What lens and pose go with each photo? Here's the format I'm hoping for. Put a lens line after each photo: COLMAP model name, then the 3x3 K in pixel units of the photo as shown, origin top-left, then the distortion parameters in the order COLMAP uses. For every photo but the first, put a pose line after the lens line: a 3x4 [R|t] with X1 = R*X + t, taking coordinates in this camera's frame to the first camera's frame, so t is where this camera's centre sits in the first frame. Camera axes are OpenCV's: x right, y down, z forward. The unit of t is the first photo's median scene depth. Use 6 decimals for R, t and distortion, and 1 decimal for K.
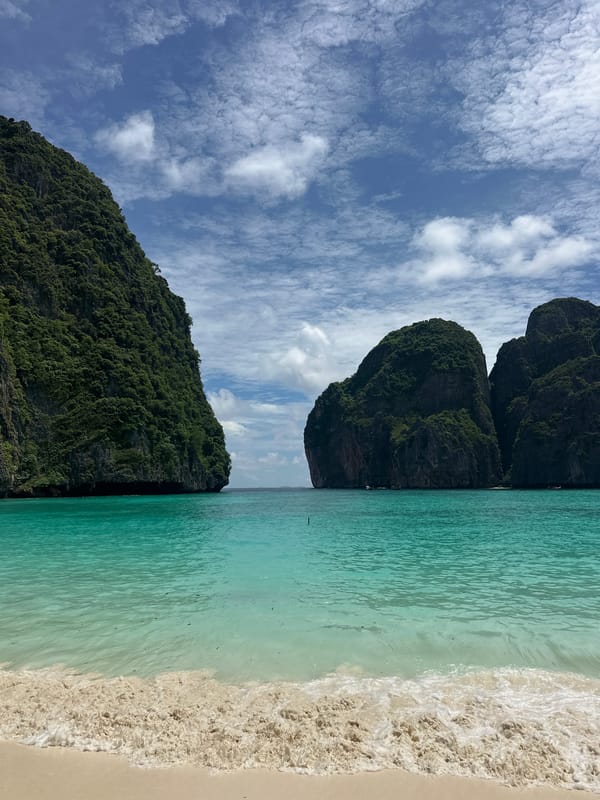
lens RADIAL K [[549.9, 0, 287.1], [0, 549.9, 398.2], [0, 0, 1]] dist [0.093381, -0.151646]
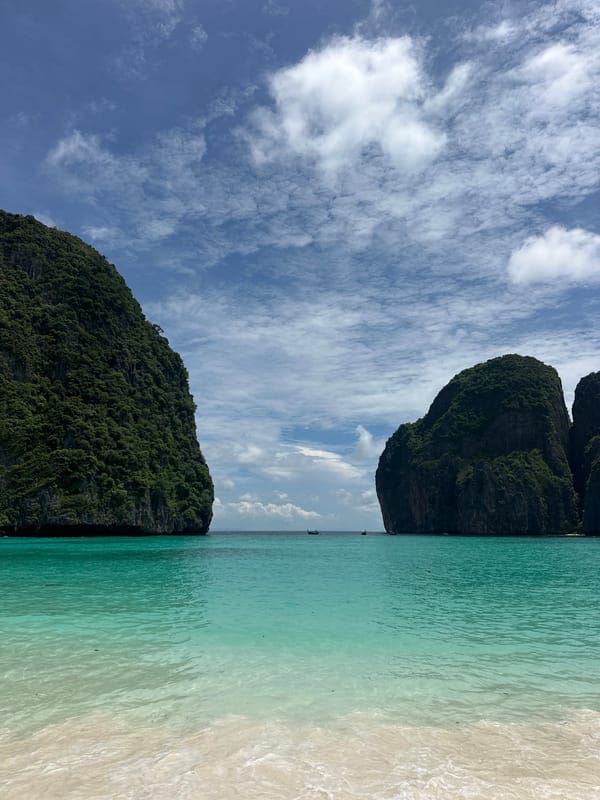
lens RADIAL K [[549.9, 0, 287.1], [0, 549.9, 398.2], [0, 0, 1]] dist [0.093381, -0.151646]
pose [[0.981898, -0.032876, -0.186534, 0.277482], [0.018729, 0.996847, -0.077102, -0.007183], [0.188481, 0.072212, 0.979418, -0.031526]]
